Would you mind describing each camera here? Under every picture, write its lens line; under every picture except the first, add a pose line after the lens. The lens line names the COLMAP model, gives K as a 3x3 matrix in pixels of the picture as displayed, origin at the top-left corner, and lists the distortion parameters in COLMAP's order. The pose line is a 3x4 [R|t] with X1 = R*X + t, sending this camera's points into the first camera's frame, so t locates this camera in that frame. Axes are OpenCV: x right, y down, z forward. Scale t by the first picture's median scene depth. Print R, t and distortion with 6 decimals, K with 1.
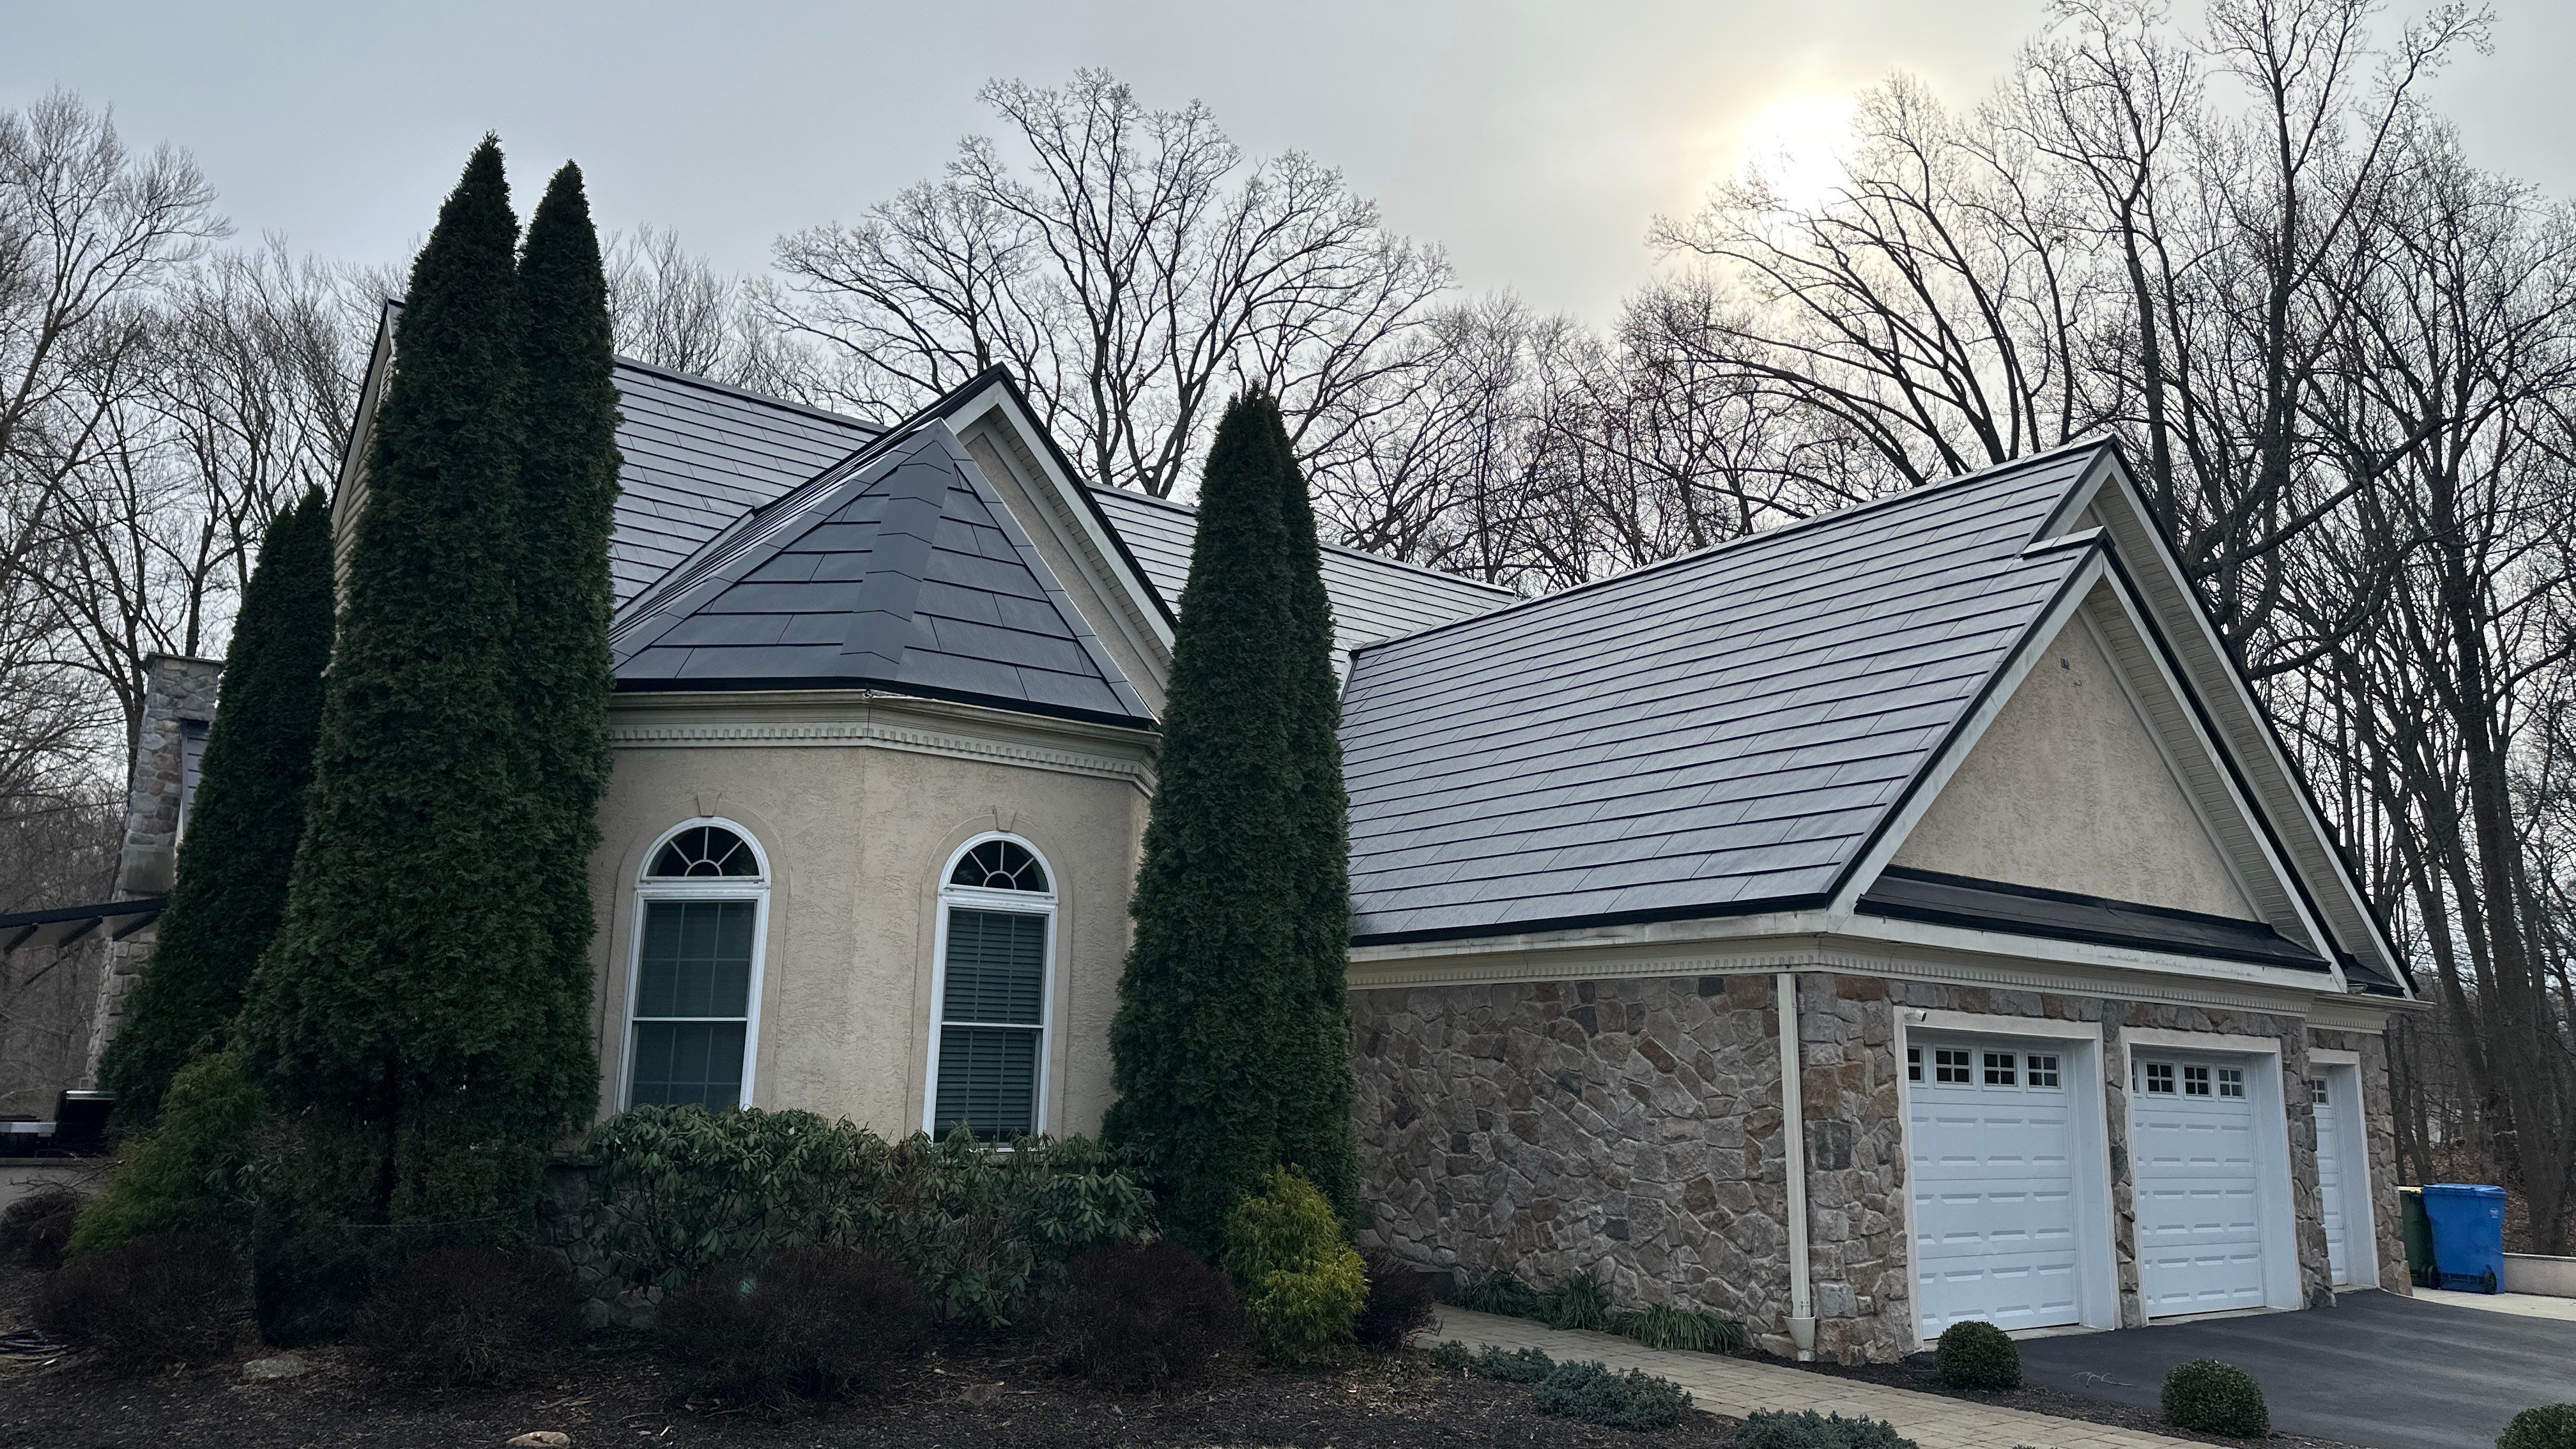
lens RADIAL K [[1795.6, 0, 1288.0], [0, 1795.6, 724.5], [0, 0, 1]] dist [0.079716, -0.096046]
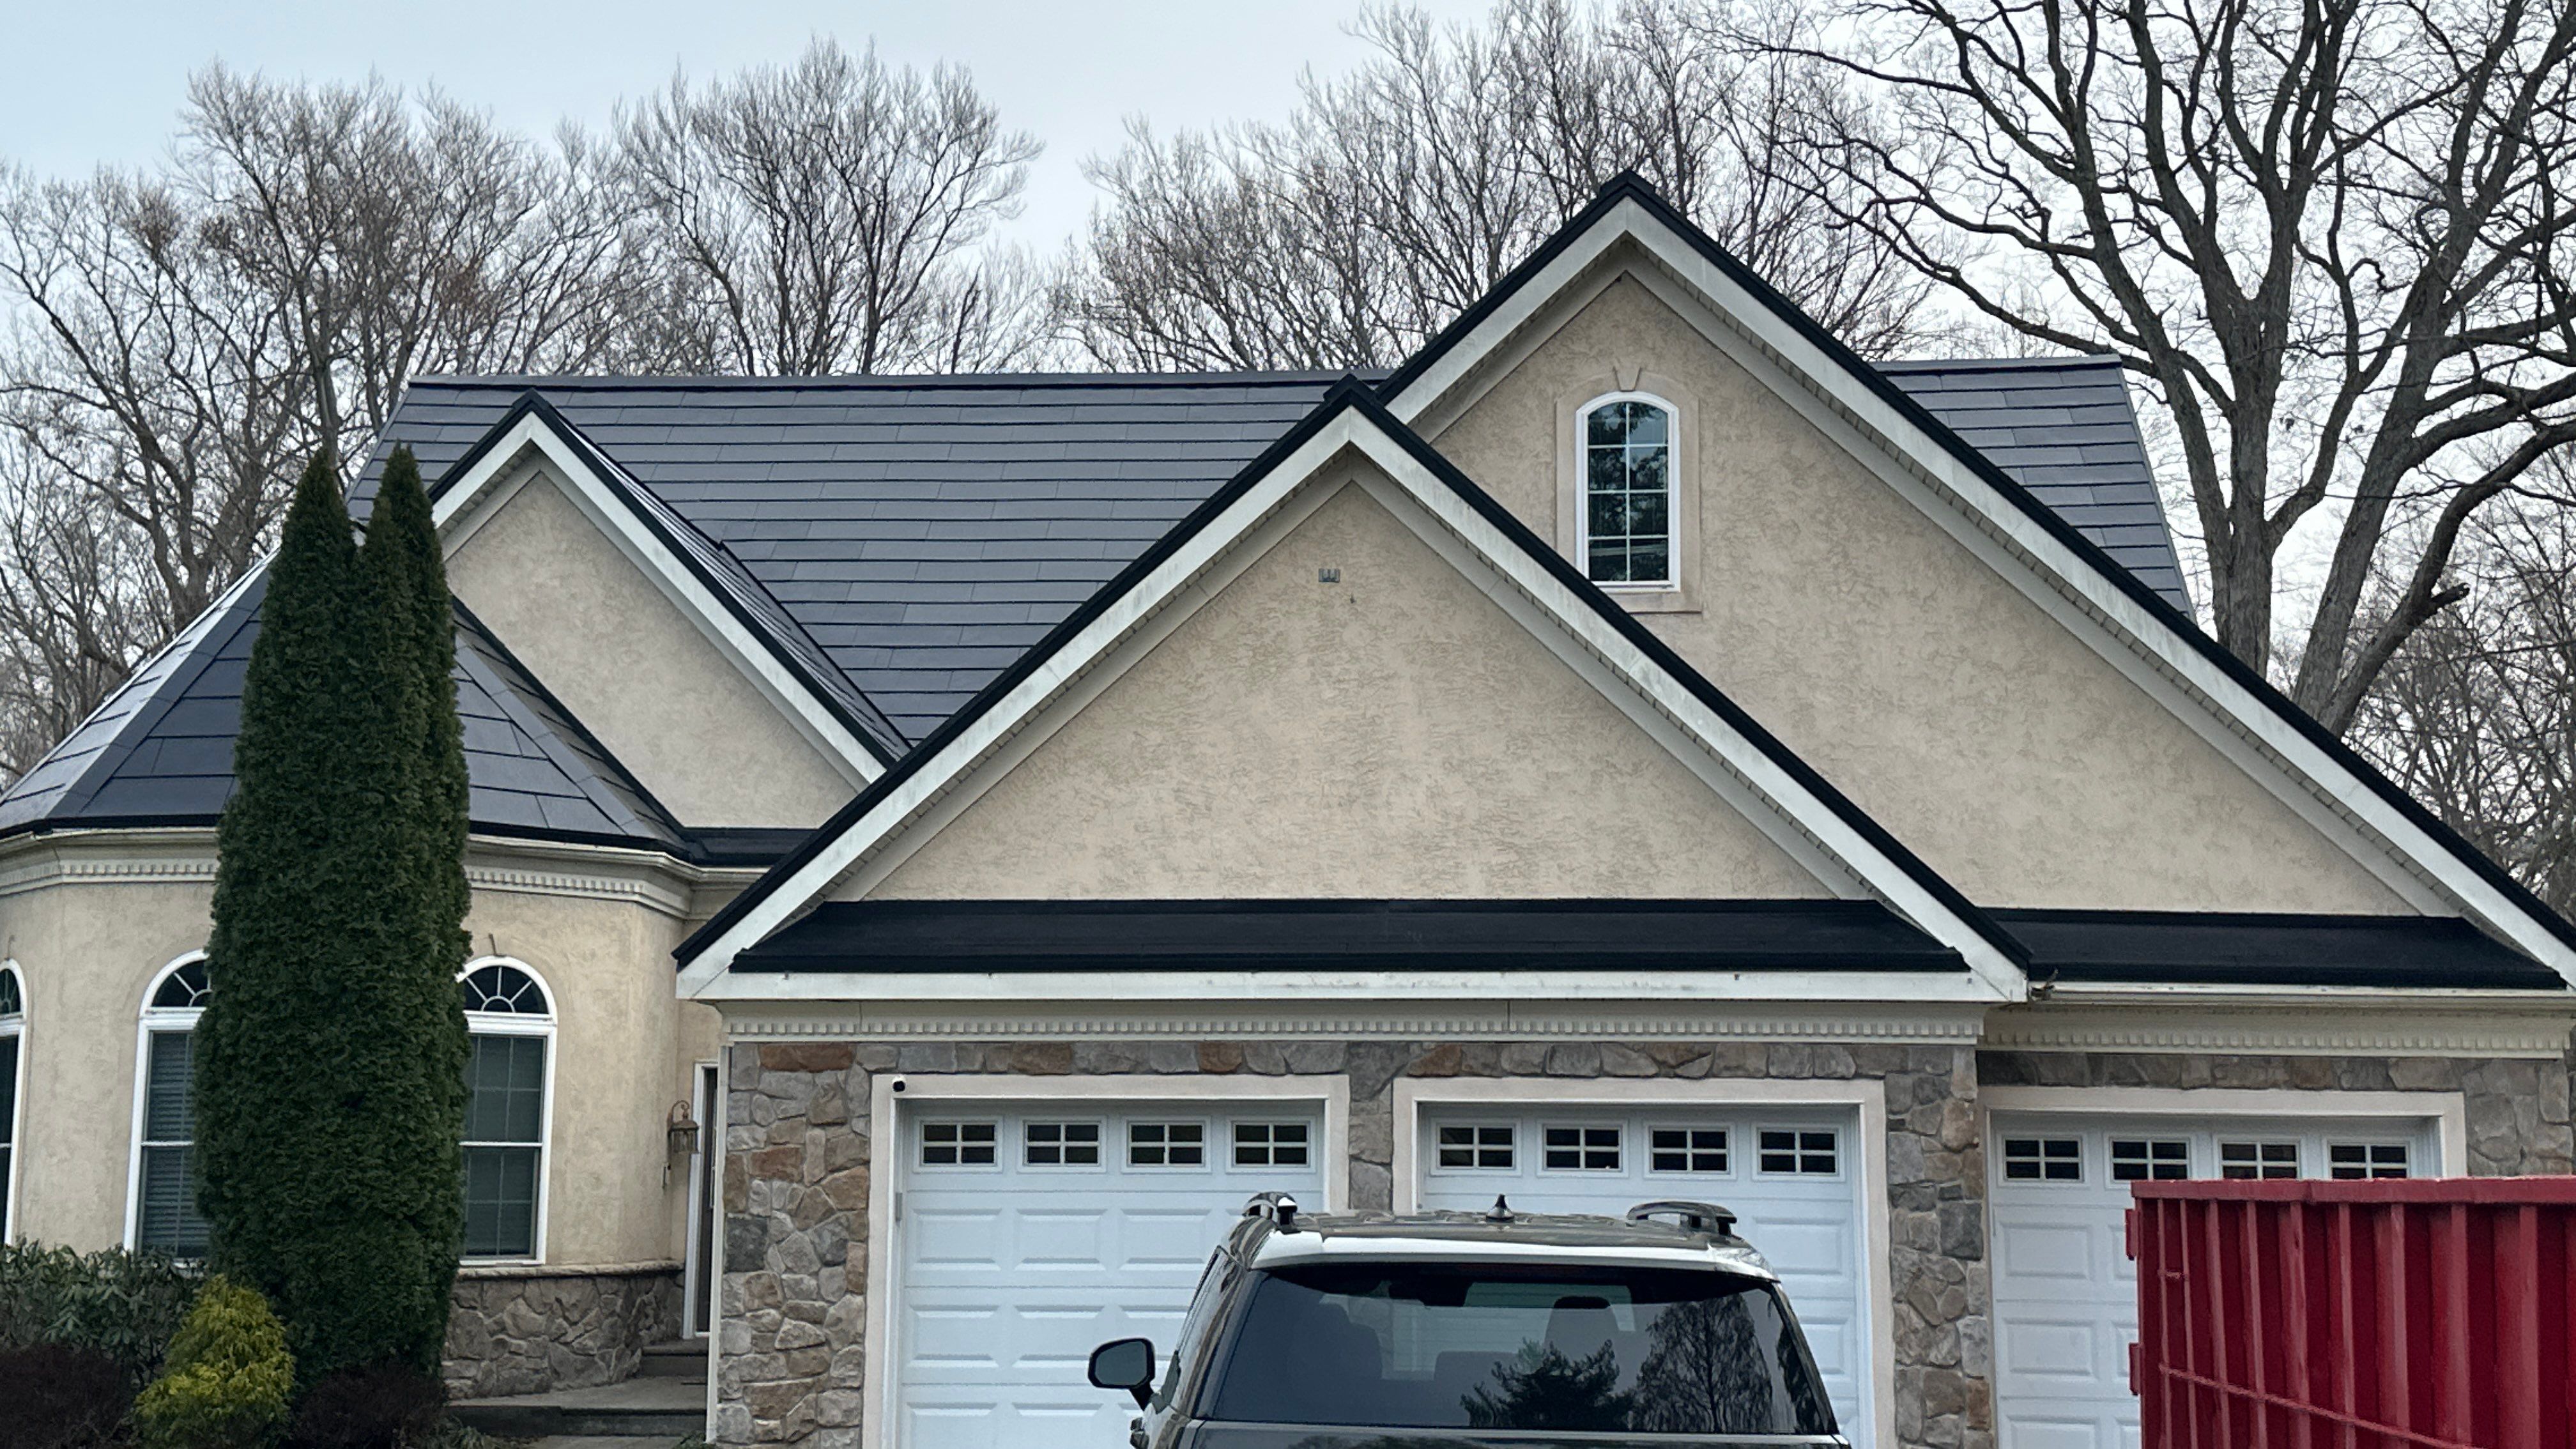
lens RADIAL K [[3171.3, 0, 1288.0], [0, 3171.3, 724.5], [0, 0, 1]] dist [0.132271, -0.030688]
pose [[0.745070, -0.118731, -0.656334, 1.310002], [0.143680, 0.989496, -0.015895, 0.044763], [0.651327, -0.082460, 0.754303, 0.049344]]
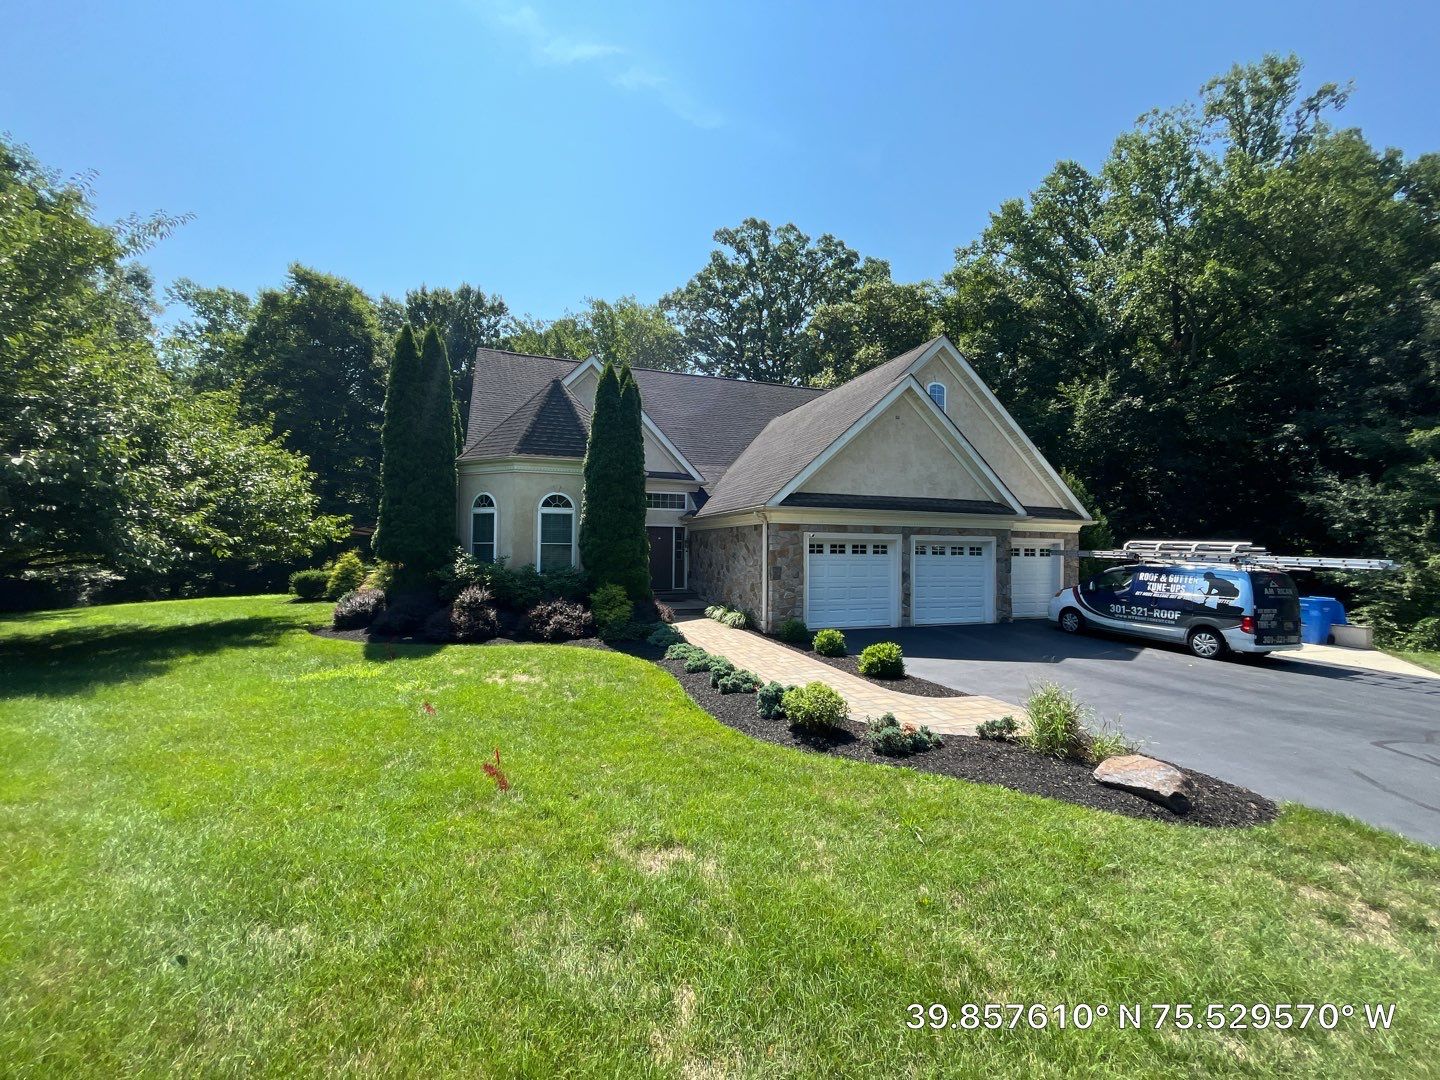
lens RADIAL K [[581.0, 0, 720.0], [0, 581.0, 540.0], [0, 0, 1]] dist [0.002107, 0.000122]
pose [[0.951819, -0.019411, -0.306045, 0.468756], [0.072844, 0.983741, 0.164156, -0.013838], [0.297882, -0.178540, 0.937758, -0.036686]]
